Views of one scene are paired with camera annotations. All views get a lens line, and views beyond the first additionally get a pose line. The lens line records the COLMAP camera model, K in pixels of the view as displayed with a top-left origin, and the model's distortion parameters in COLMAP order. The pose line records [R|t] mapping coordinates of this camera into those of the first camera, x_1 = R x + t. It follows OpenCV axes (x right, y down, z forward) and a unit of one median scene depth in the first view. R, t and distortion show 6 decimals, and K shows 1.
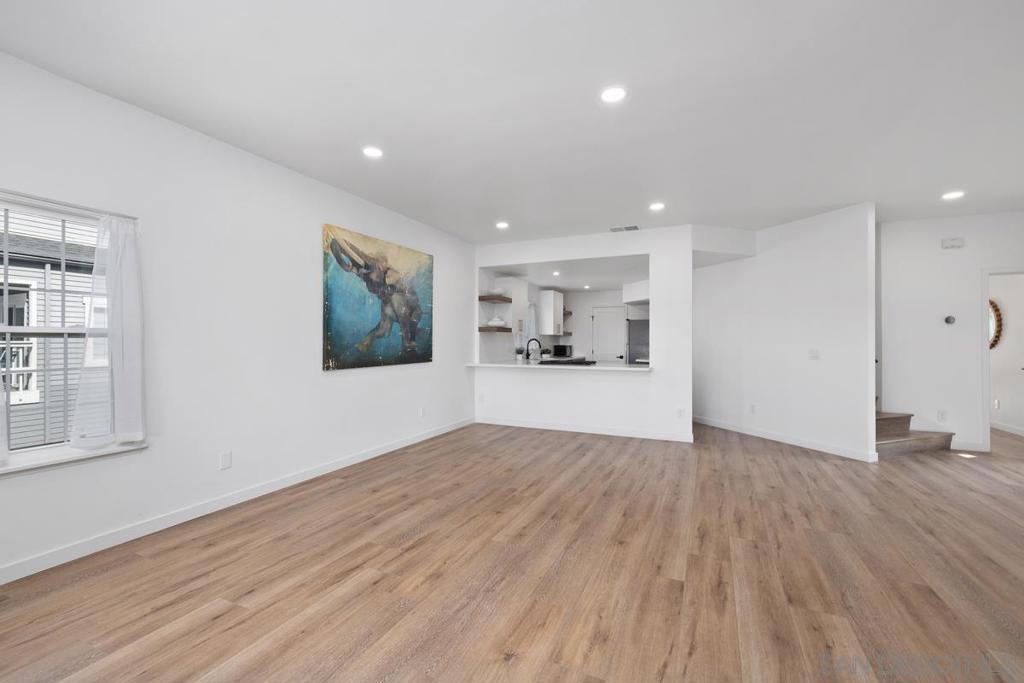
lens RADIAL K [[433.5, 0, 514.5], [0, 433.5, 338.8], [0, 0, 1]] dist [0.007956, -0.000750]
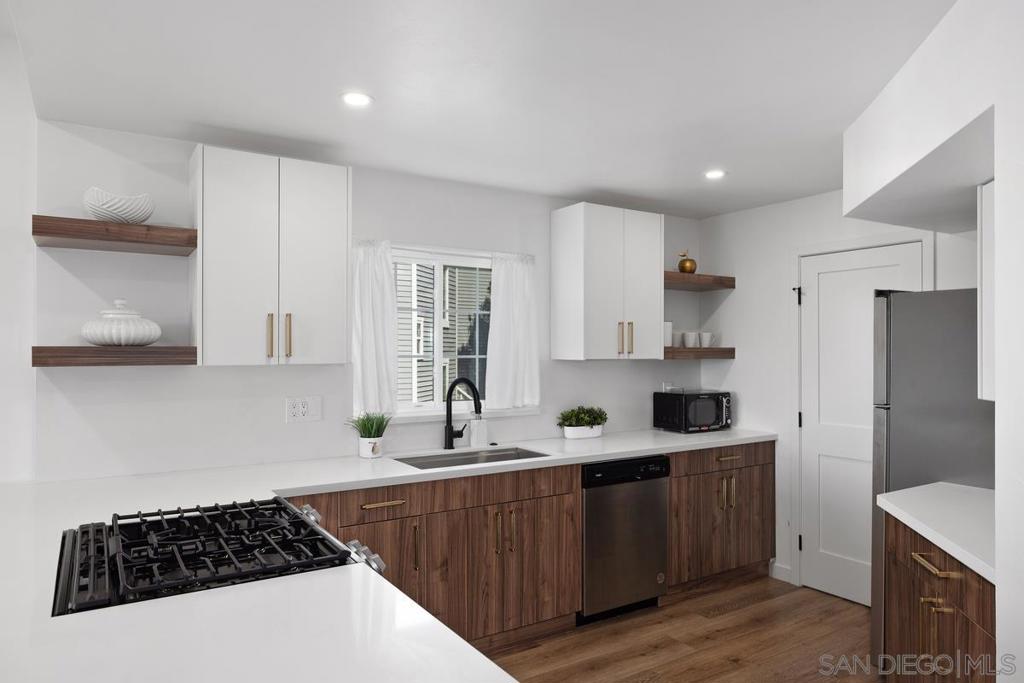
lens RADIAL K [[667.1, 0, 512.0], [0, 667.1, 348.2], [0, 0, 1]] dist [0.024122, 0.004457]
pose [[0.837837, -0.006256, -0.545884, 0.561685], [0.008270, 0.999965, 0.001233, -0.036978], [0.545857, -0.005548, 0.837860, 1.210331]]
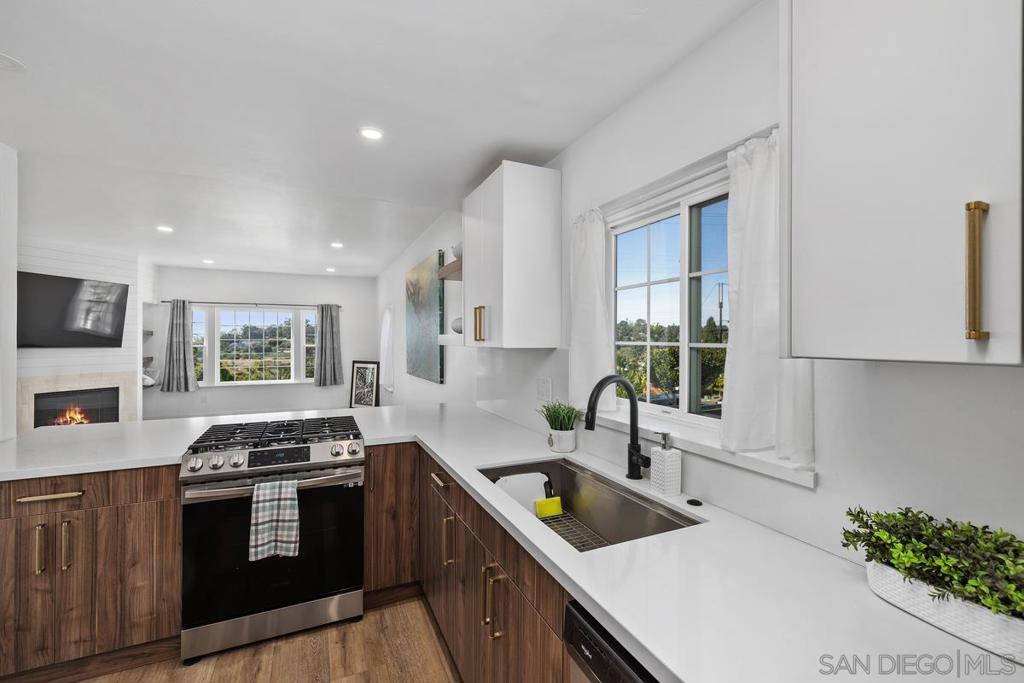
lens RADIAL K [[433.5, 0, 514.5], [0, 433.5, 339.2], [0, 0, 1]] dist [0.007956, -0.000750]
pose [[-0.651528, -0.006461, -0.758597, 0.400523], [-0.001239, 0.999971, -0.007452, -0.029376], [0.758624, -0.003915, -0.651517, 2.008010]]
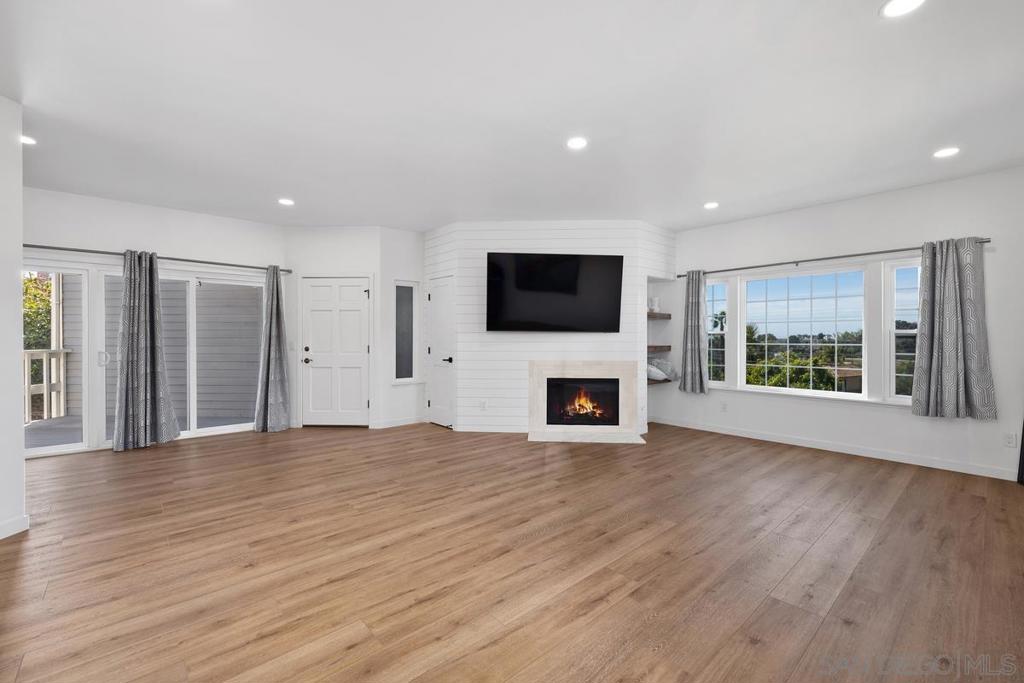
lens RADIAL K [[433.5, 0, 511.6], [0, 433.5, 333.0], [0, 0, 1]] dist [0.007956, -0.000750]
pose [[-0.912943, 0.000176, 0.408086, -0.071253], [-0.004764, 0.999927, -0.011090, 0.006838], [-0.408058, -0.012068, -0.912876, 1.299900]]
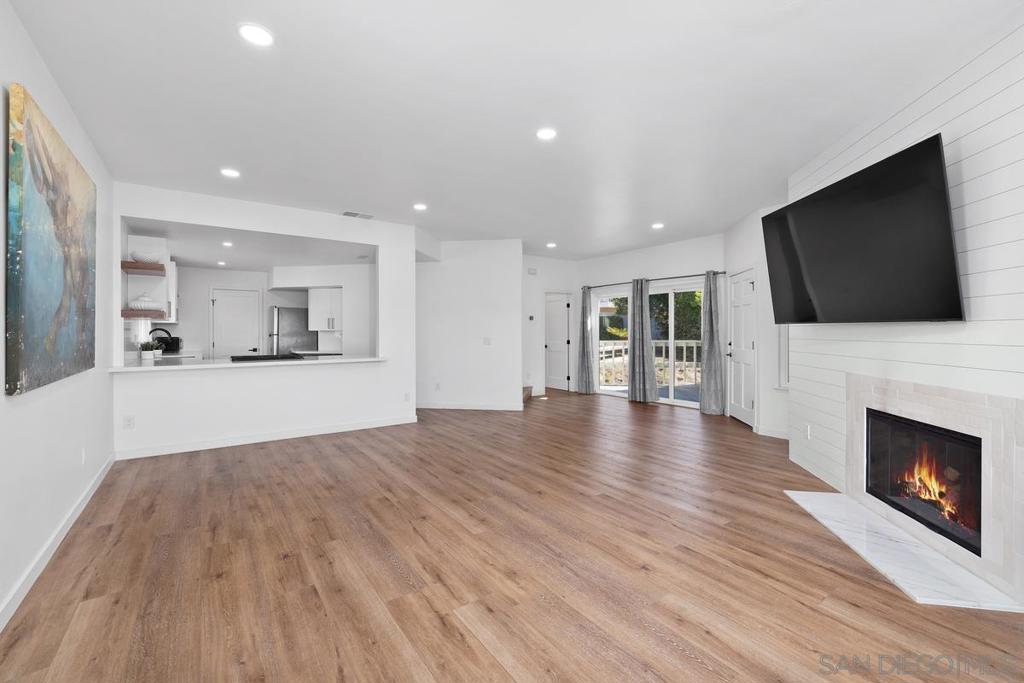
lens RADIAL K [[433.5, 0, 520.1], [0, 433.5, 334.7], [0, 0, 1]] dist [0.007956, -0.000750]
pose [[0.491710, -0.008964, 0.870713, -0.520280], [-0.003600, 0.999918, 0.012327, -0.001043], [-0.870752, -0.009196, 0.491637, 0.261166]]
